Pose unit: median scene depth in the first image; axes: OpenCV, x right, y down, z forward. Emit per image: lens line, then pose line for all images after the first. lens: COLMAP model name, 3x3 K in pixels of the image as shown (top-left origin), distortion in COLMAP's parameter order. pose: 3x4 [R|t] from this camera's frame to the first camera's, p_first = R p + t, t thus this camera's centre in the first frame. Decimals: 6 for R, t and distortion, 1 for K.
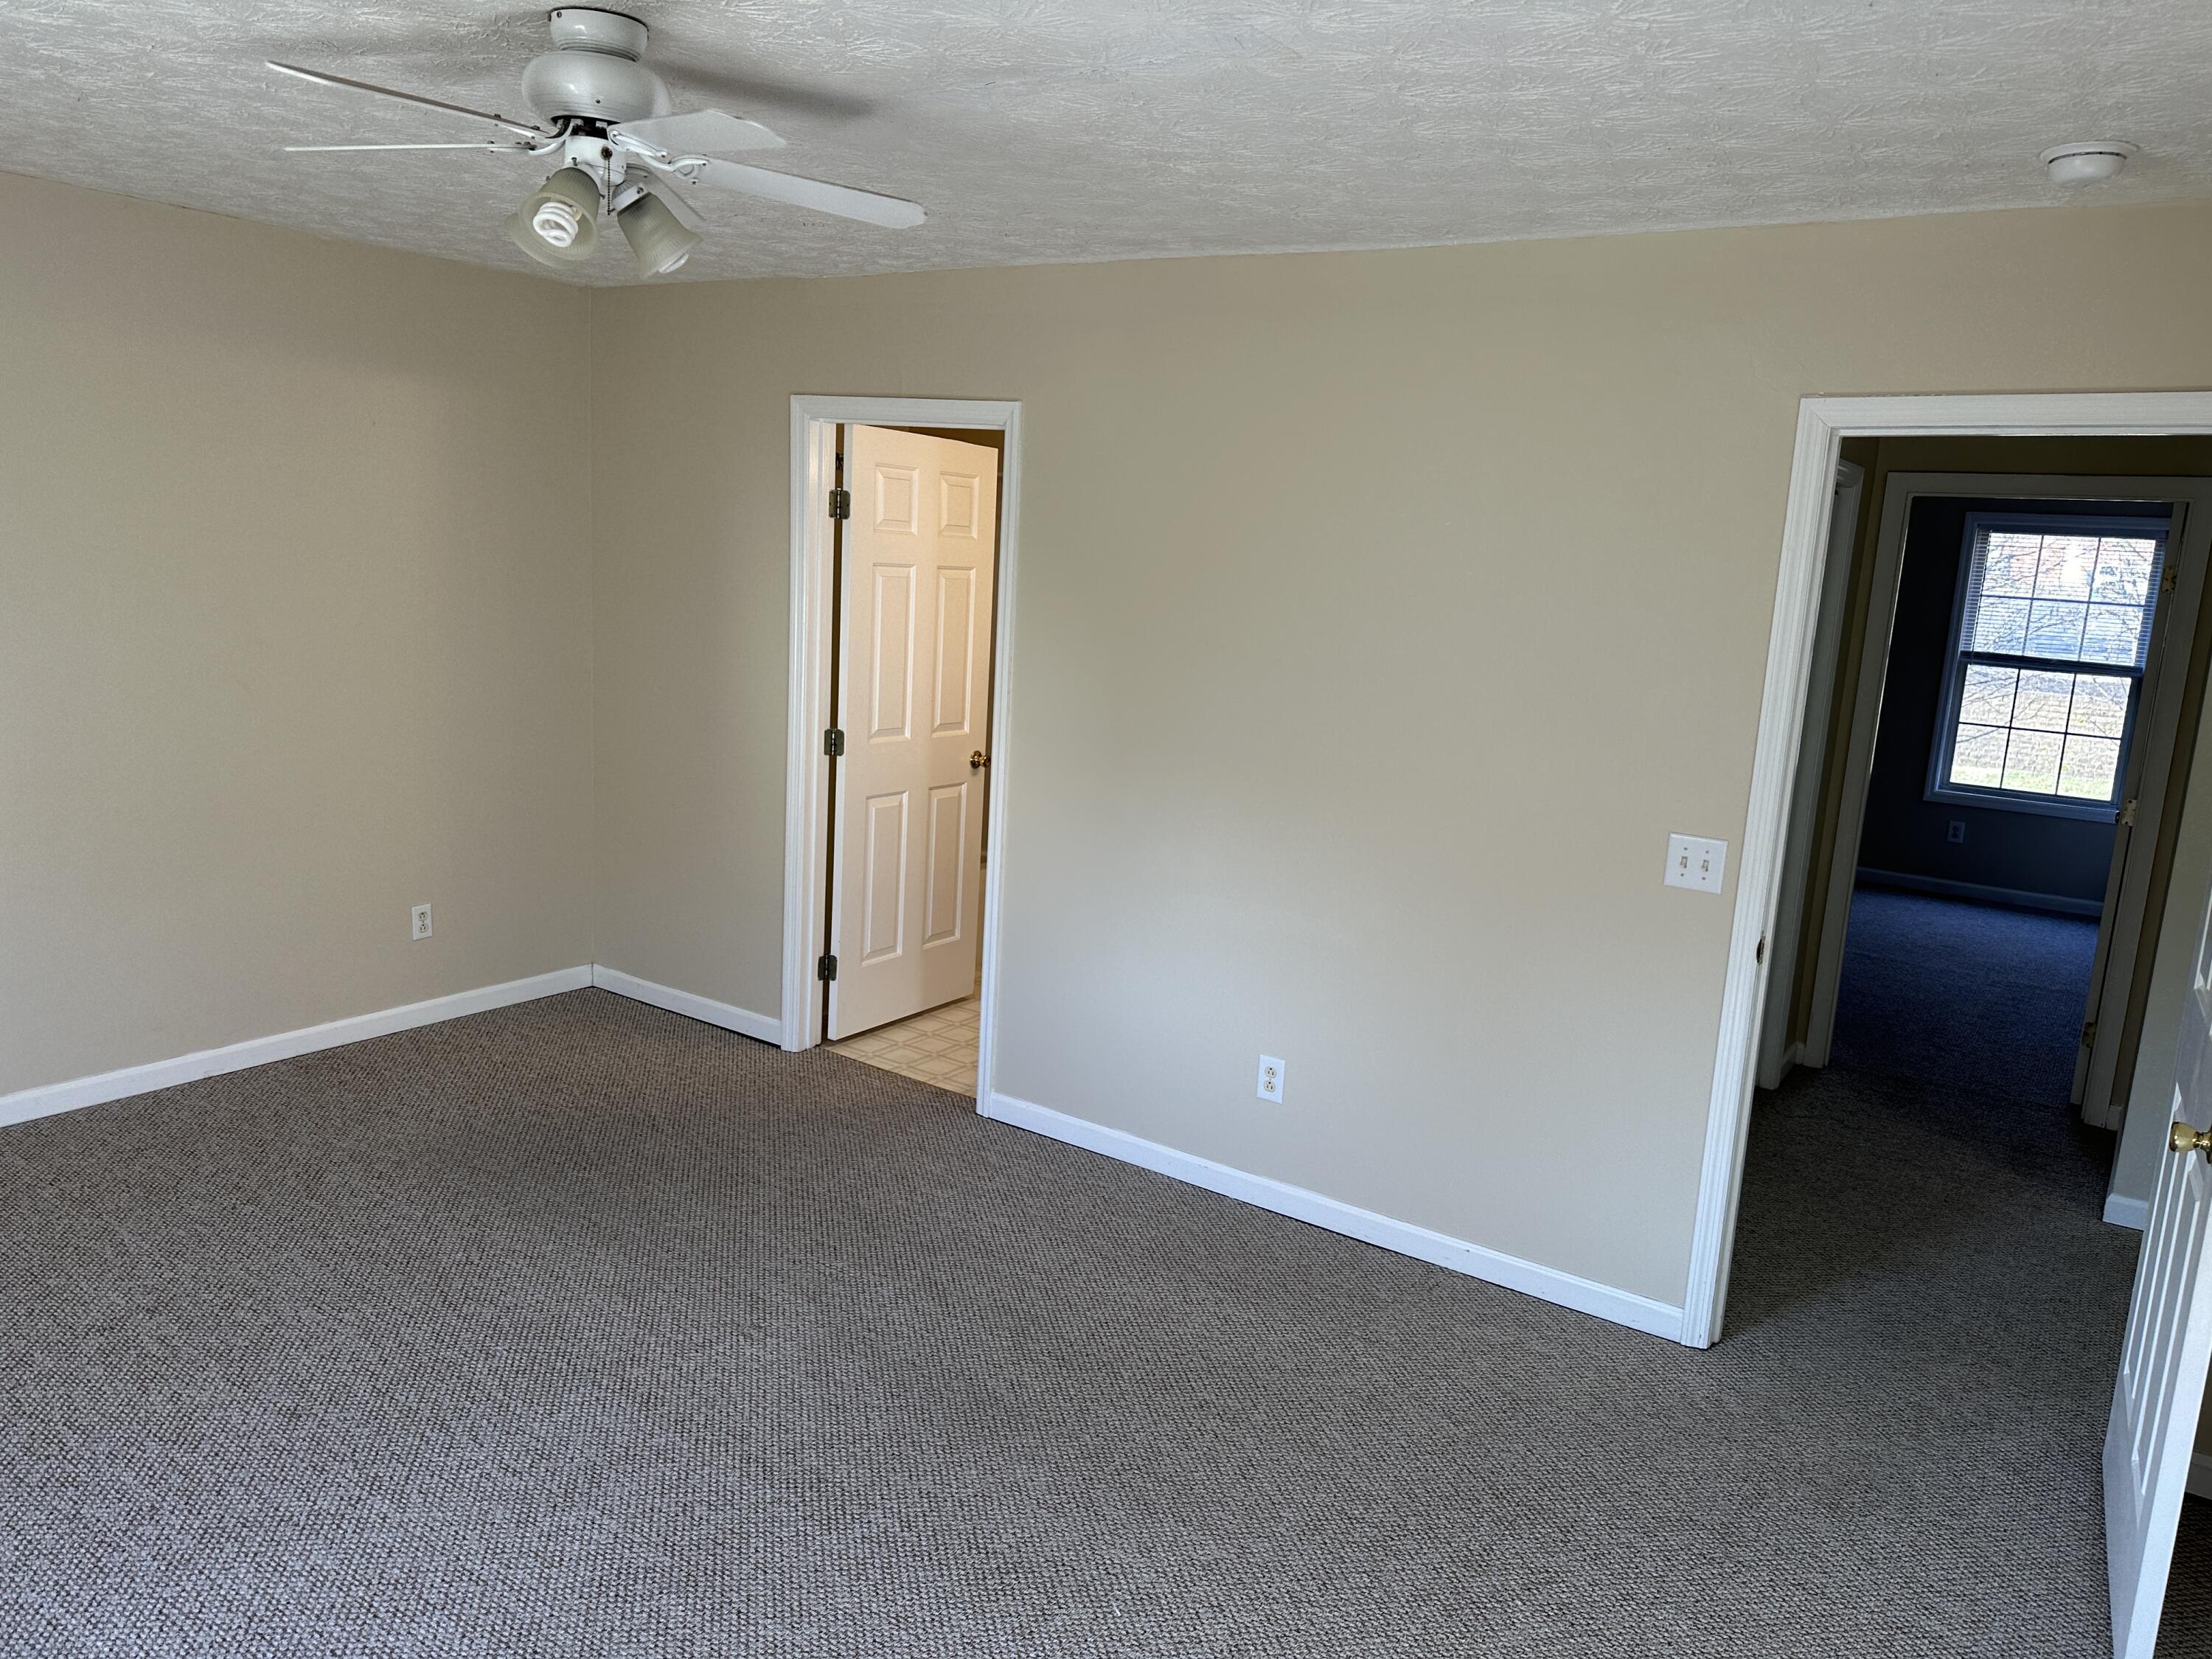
lens RADIAL K [[1549.1, 0, 1111.0], [0, 1549.1, 816.5], [0, 0, 1]] dist [0.069019, -0.075750]
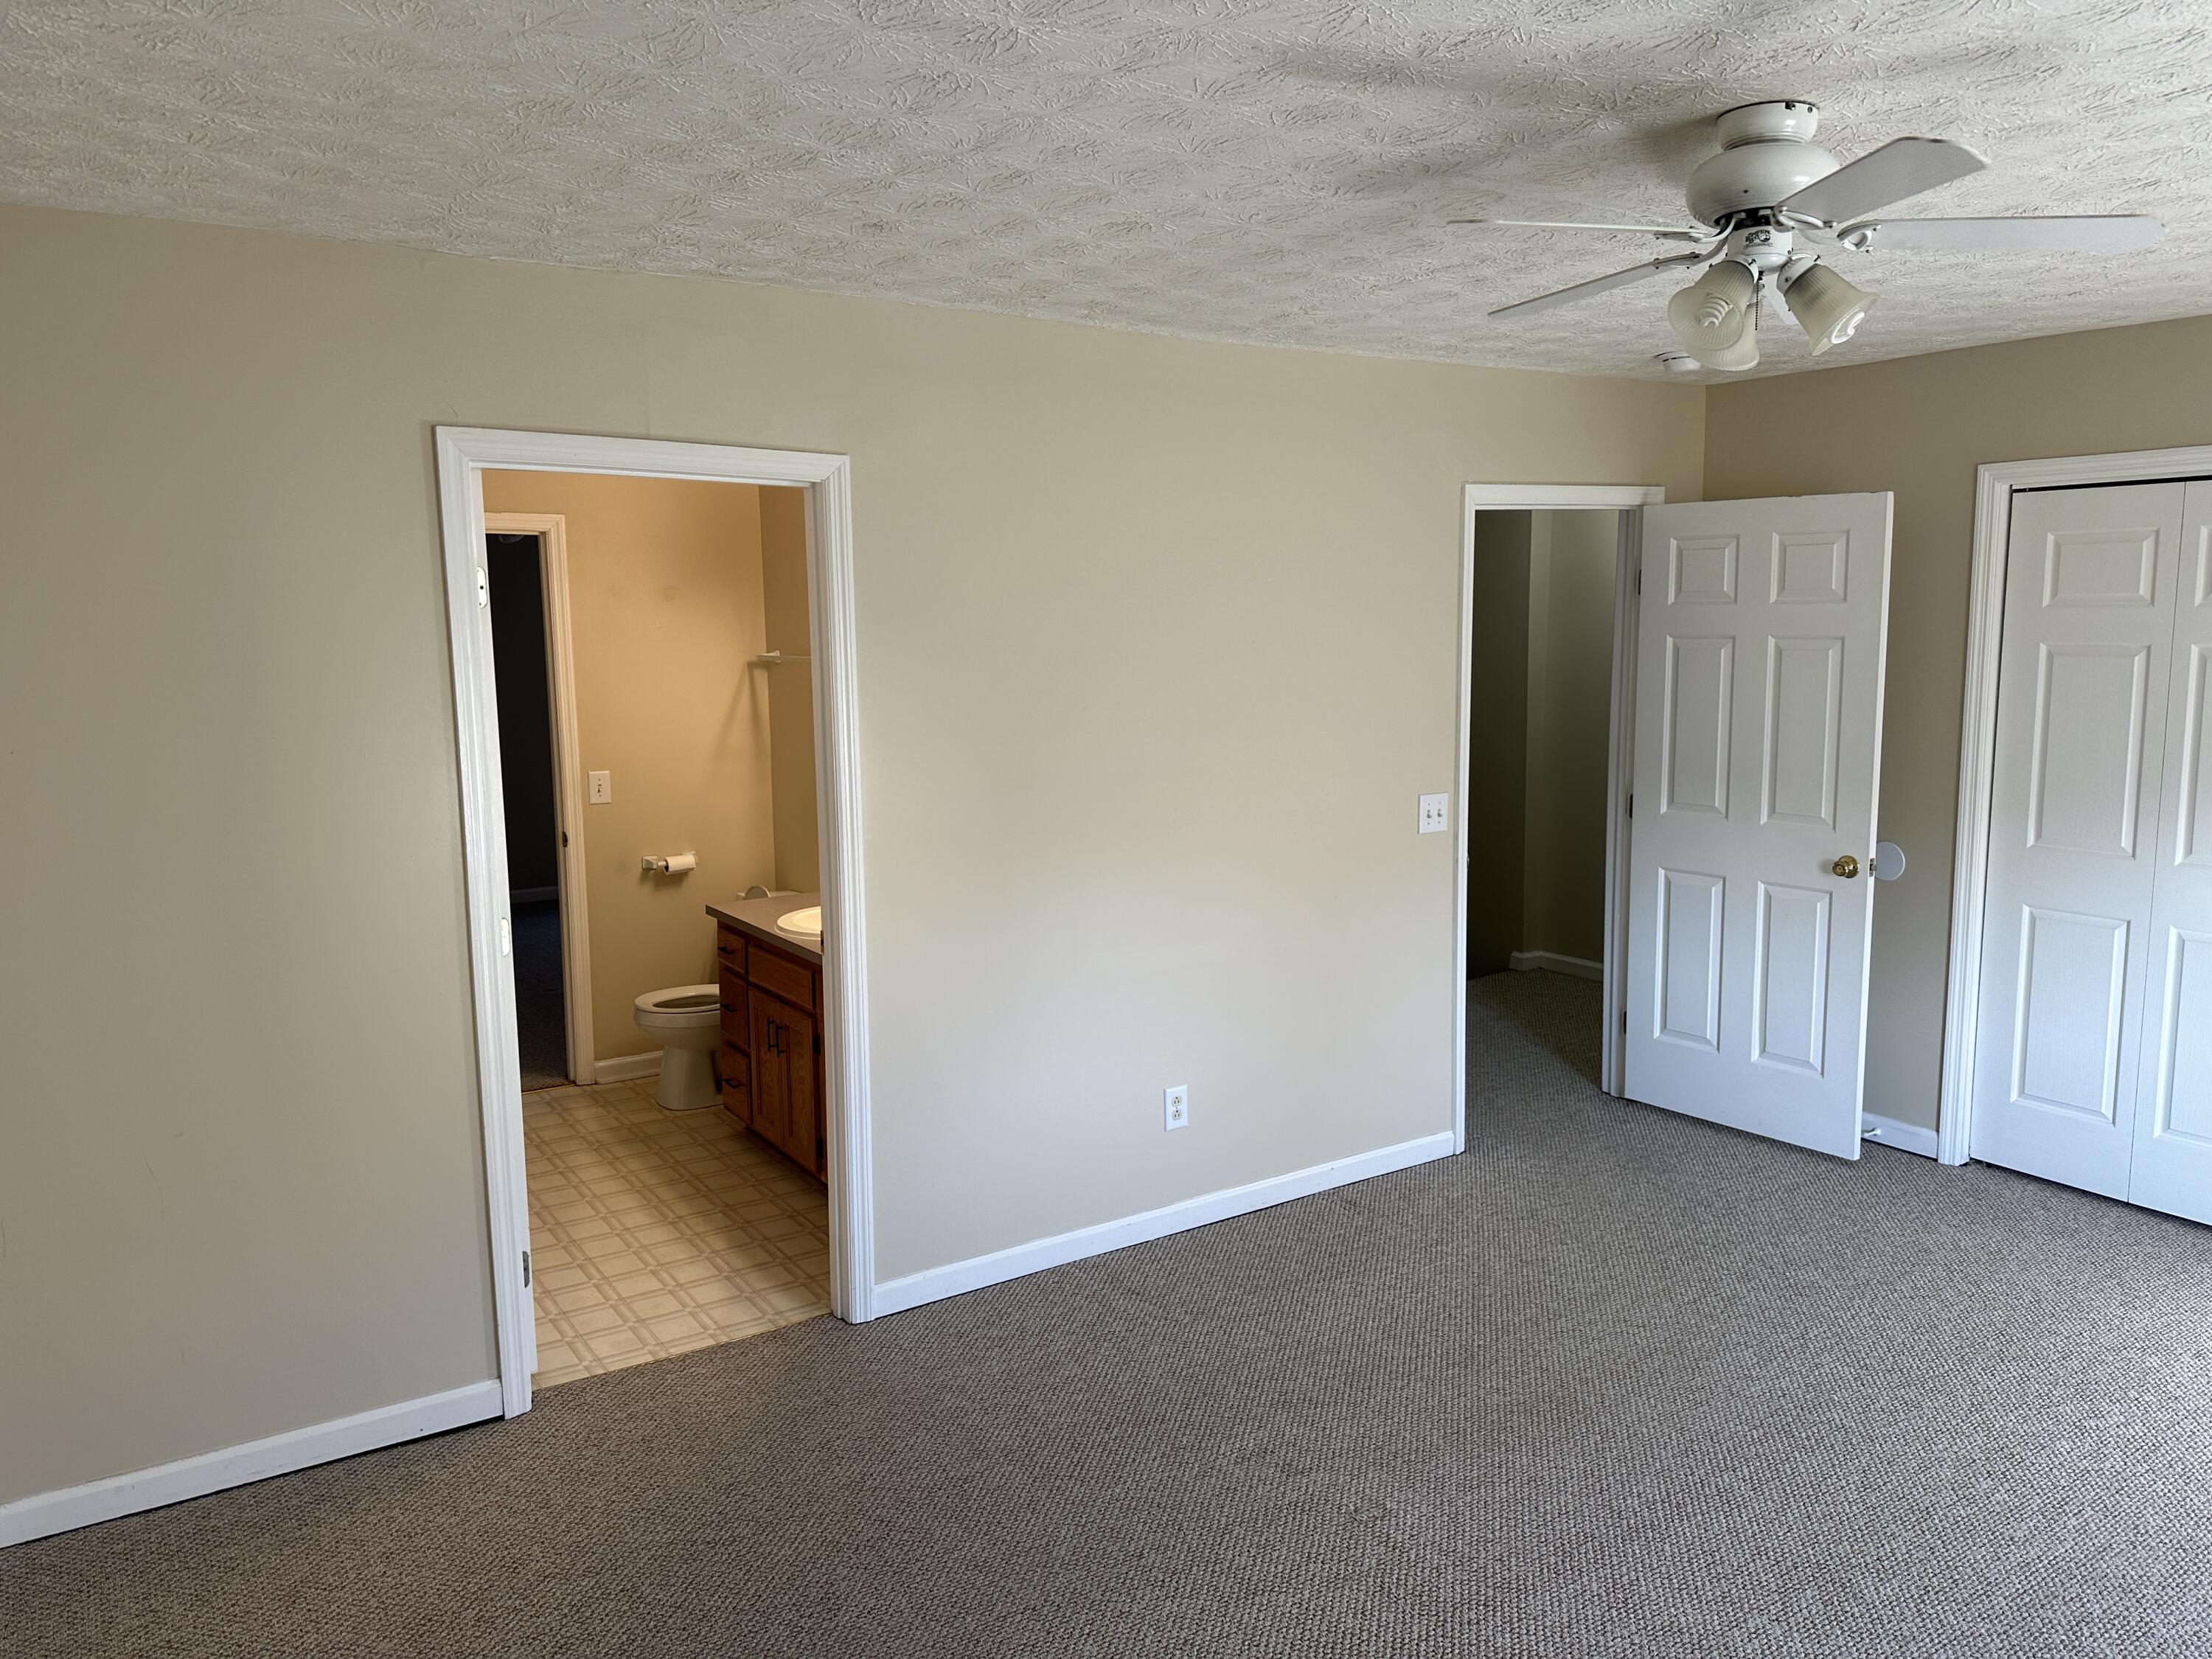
lens RADIAL K [[1549.1, 0, 1095.6], [0, 1549.1, 816.4], [0, 0, 1]] dist [0.069019, -0.075750]
pose [[0.382793, -0.177451, 0.906631, -0.839721], [0.197767, 0.974369, 0.107209, -0.147872], [-0.902418, 0.138263, 0.408075, 0.594558]]
